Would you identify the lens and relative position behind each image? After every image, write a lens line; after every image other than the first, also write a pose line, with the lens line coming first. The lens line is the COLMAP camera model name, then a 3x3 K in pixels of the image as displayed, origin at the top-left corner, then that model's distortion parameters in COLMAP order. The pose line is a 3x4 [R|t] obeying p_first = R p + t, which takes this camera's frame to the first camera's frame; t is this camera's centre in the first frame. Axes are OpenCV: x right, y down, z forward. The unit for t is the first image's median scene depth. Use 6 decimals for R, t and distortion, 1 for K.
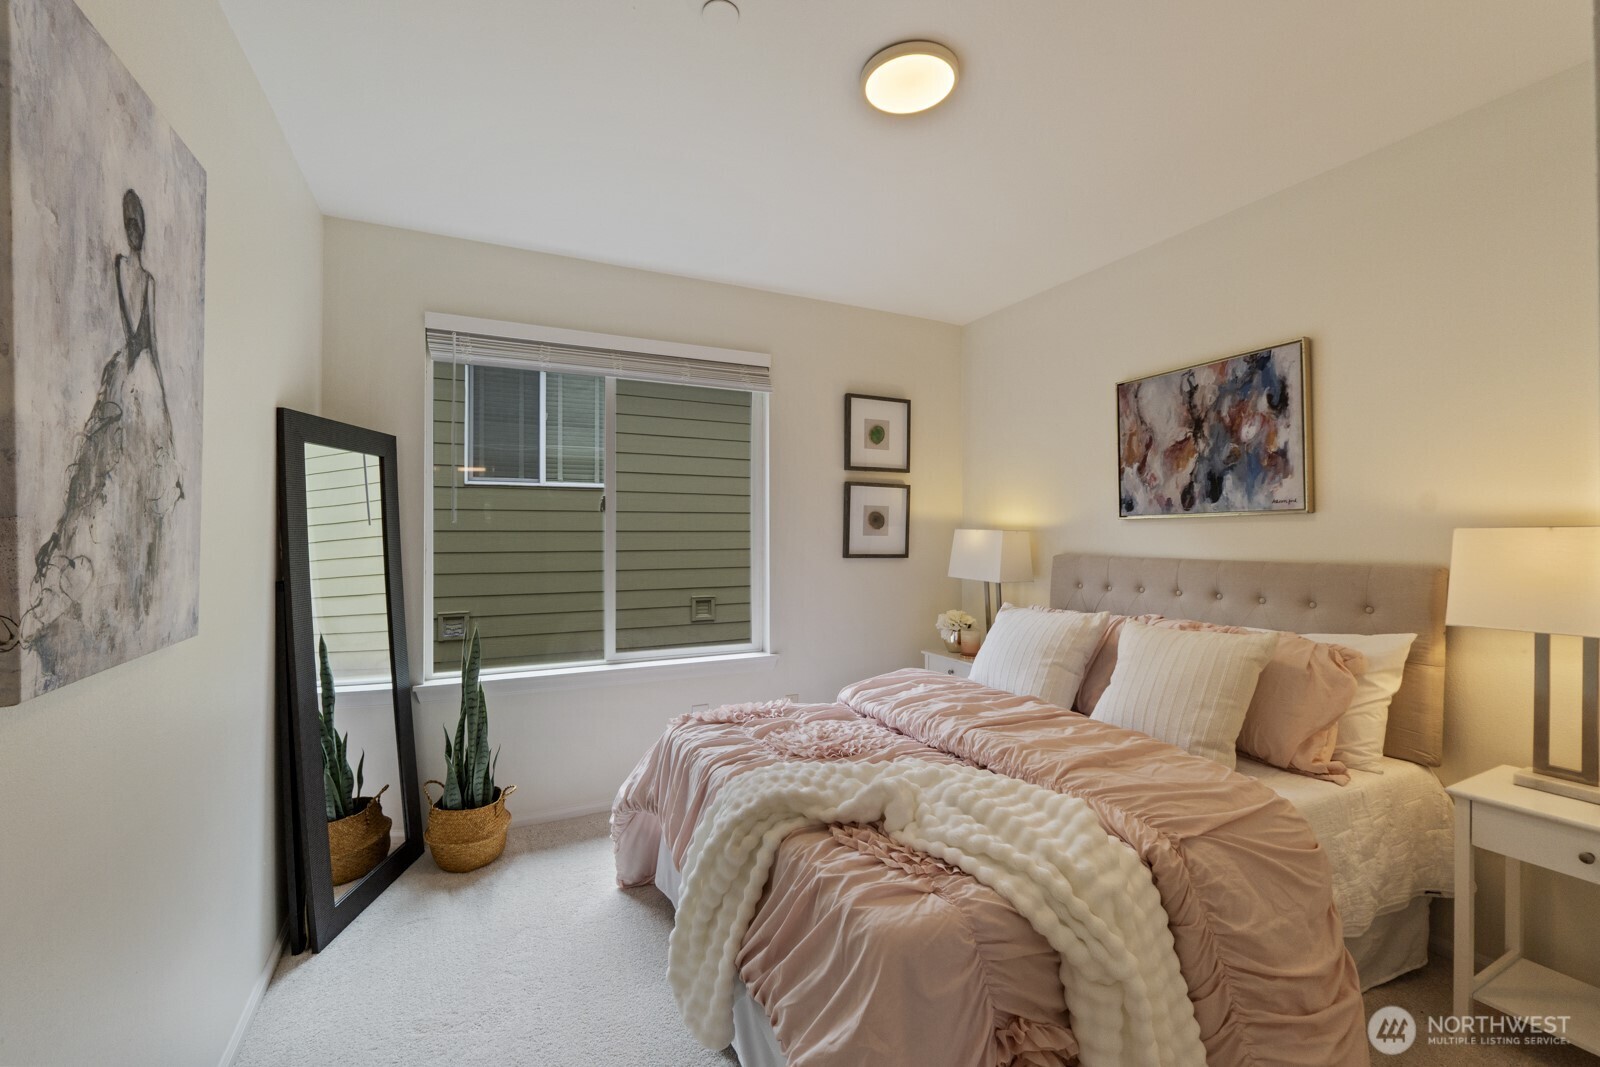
lens RADIAL K [[667.5, 0, 798.3], [0, 667.5, 529.0], [0, 0, 1]] dist [-0.000704, 0.000012]
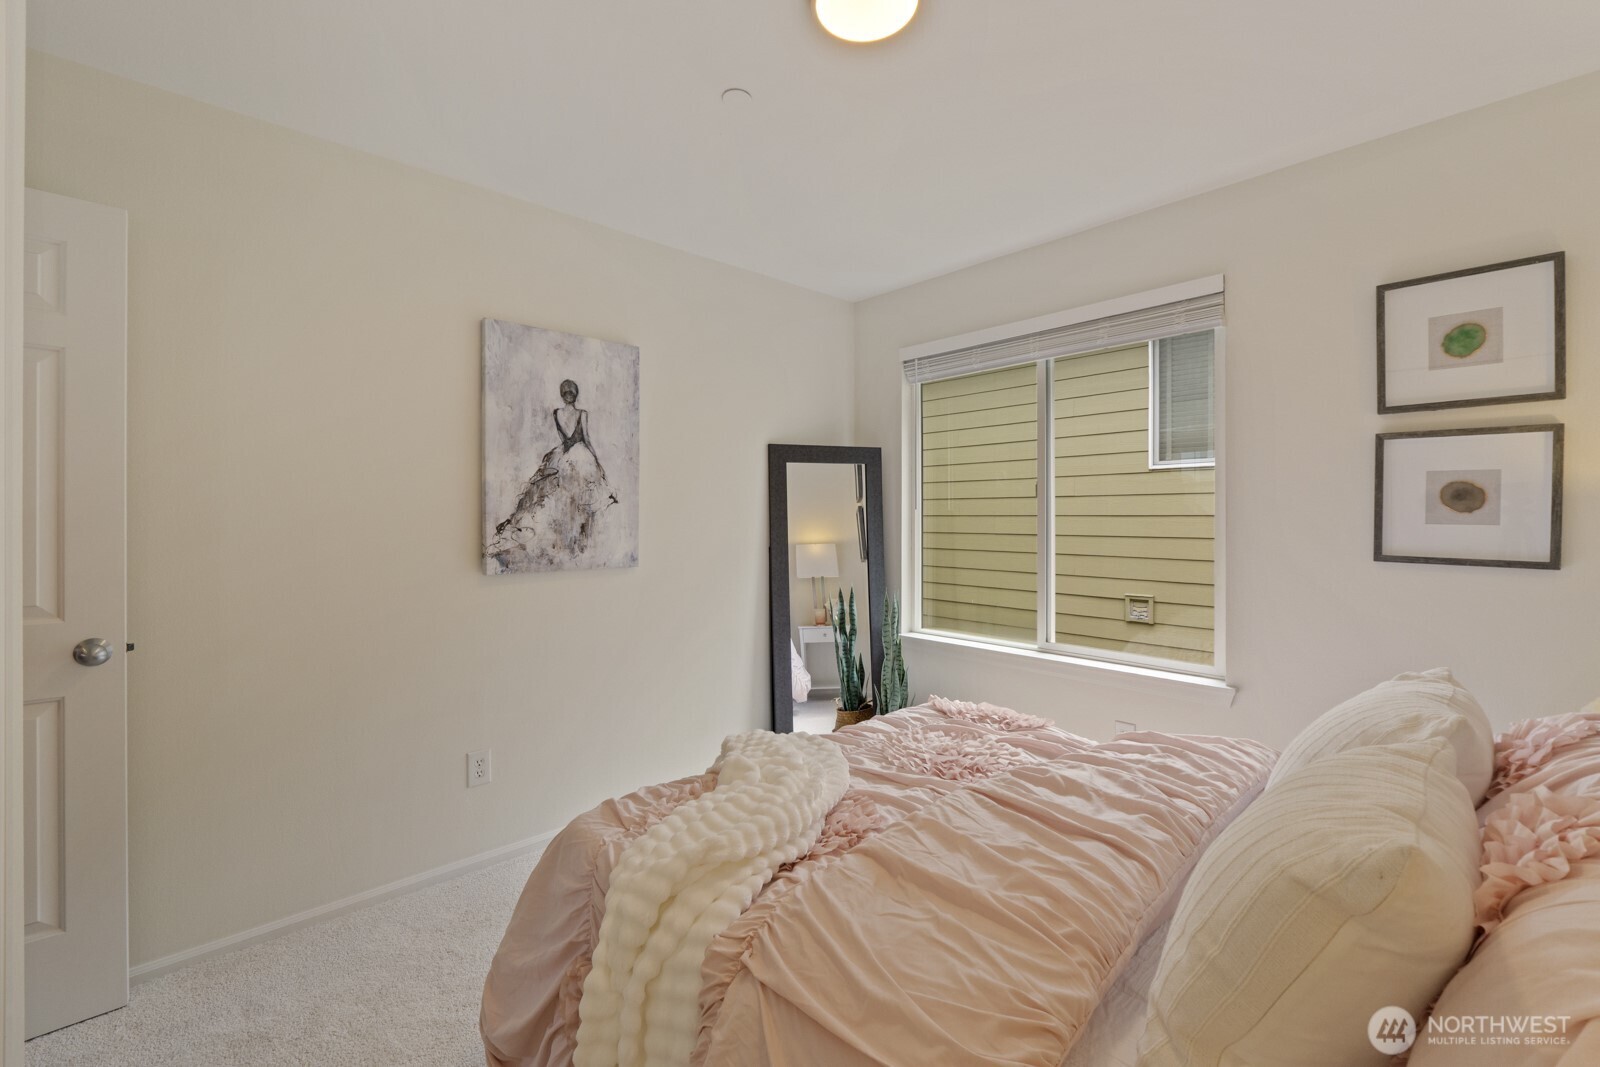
lens RADIAL K [[661.9, 0, 805.6], [0, 661.9, 516.4], [0, 0, 1]] dist [-0.000855, -0.000071]
pose [[0.303637, 0.000410, -0.952788, 1.461694], [0.005193, 0.999984, 0.002085, -0.002951], [0.952774, -0.005581, 0.303630, 0.997408]]
